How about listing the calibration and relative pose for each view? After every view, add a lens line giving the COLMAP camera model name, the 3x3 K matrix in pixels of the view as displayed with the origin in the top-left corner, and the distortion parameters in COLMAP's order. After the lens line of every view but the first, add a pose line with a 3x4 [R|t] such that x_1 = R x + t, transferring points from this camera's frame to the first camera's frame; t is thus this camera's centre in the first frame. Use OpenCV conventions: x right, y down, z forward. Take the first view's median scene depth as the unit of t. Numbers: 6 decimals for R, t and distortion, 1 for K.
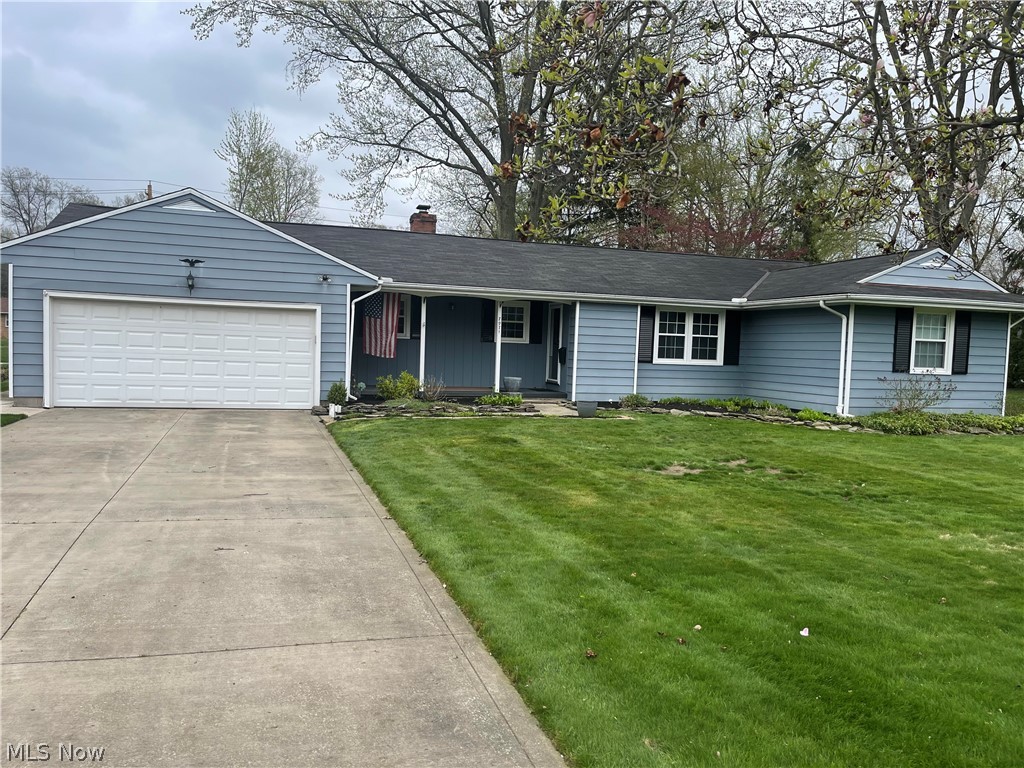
lens RADIAL K [[766.8, 0, 514.6], [0, 766.8, 393.9], [0, 0, 1]] dist [0.073688, -0.098817]
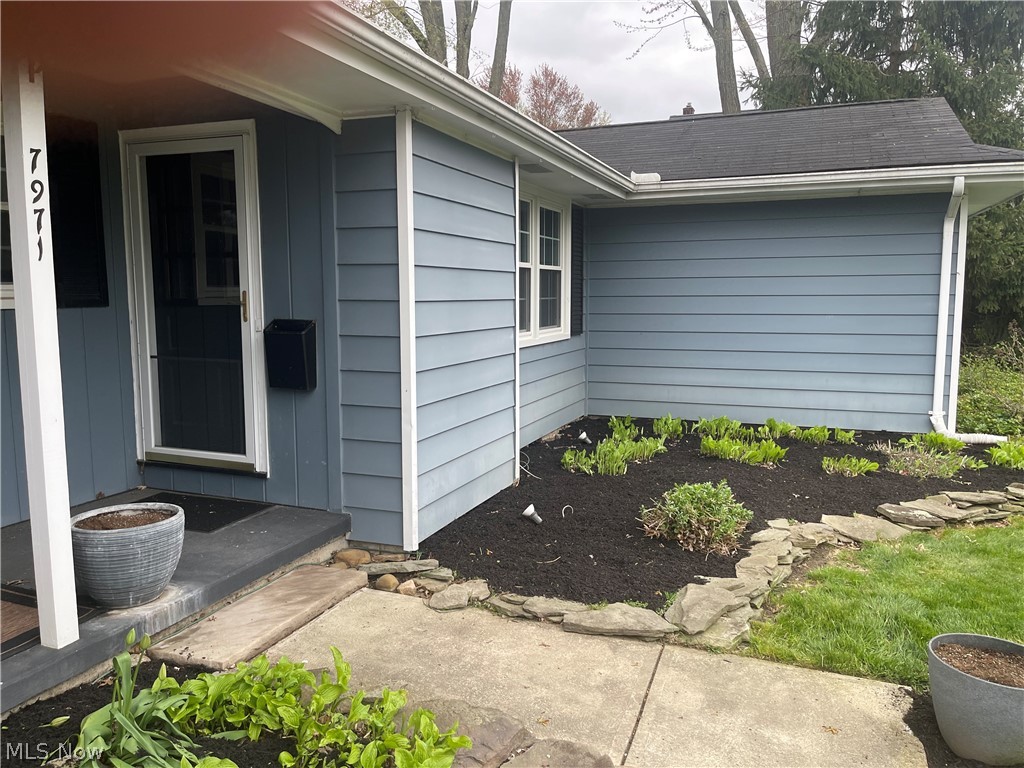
lens RADIAL K [[766.8, 0, 517.1], [0, 766.8, 379.5], [0, 0, 1]] dist [0.073688, -0.098817]
pose [[0.619531, -0.124386, 0.775055, -0.080367], [0.071853, 0.992206, 0.101801, -0.063018], [-0.781677, -0.007379, 0.623640, 0.814619]]
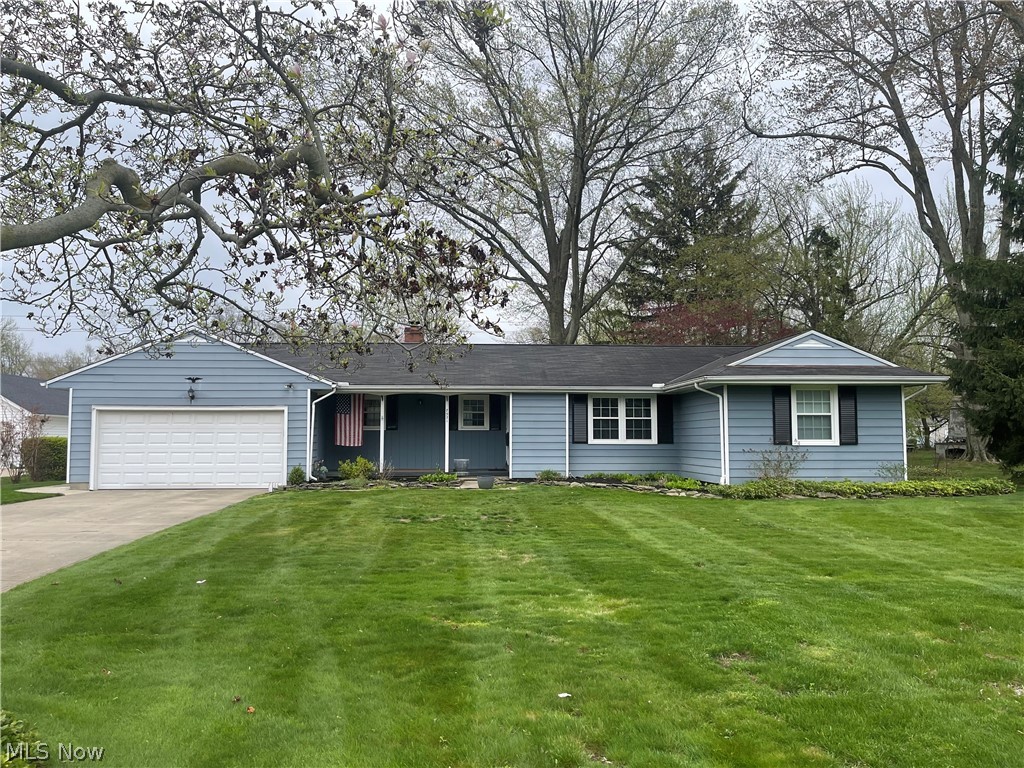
lens RADIAL K [[766.8, 0, 508.4], [0, 766.8, 384.9], [0, 0, 1]] dist [0.073688, -0.098817]
pose [[0.971699, -0.050835, -0.230686, 0.343911], [0.019528, 0.990514, -0.136019, 0.026891], [0.235412, 0.127665, 0.963474, -0.134982]]
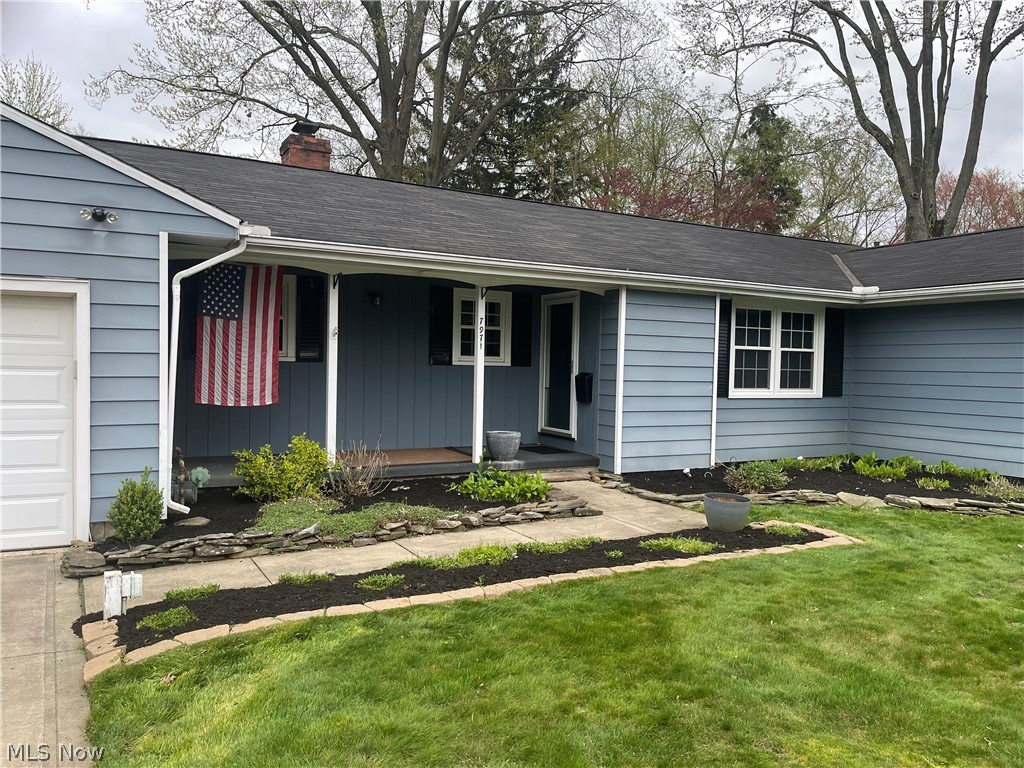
lens RADIAL K [[766.8, 0, 513.9], [0, 766.8, 386.1], [0, 0, 1]] dist [0.073688, -0.098817]
pose [[0.978379, -0.020556, 0.205795, -0.102542], [0.026119, 0.999362, -0.024348, -0.039866], [-0.205163, 0.029197, 0.978292, 0.479578]]
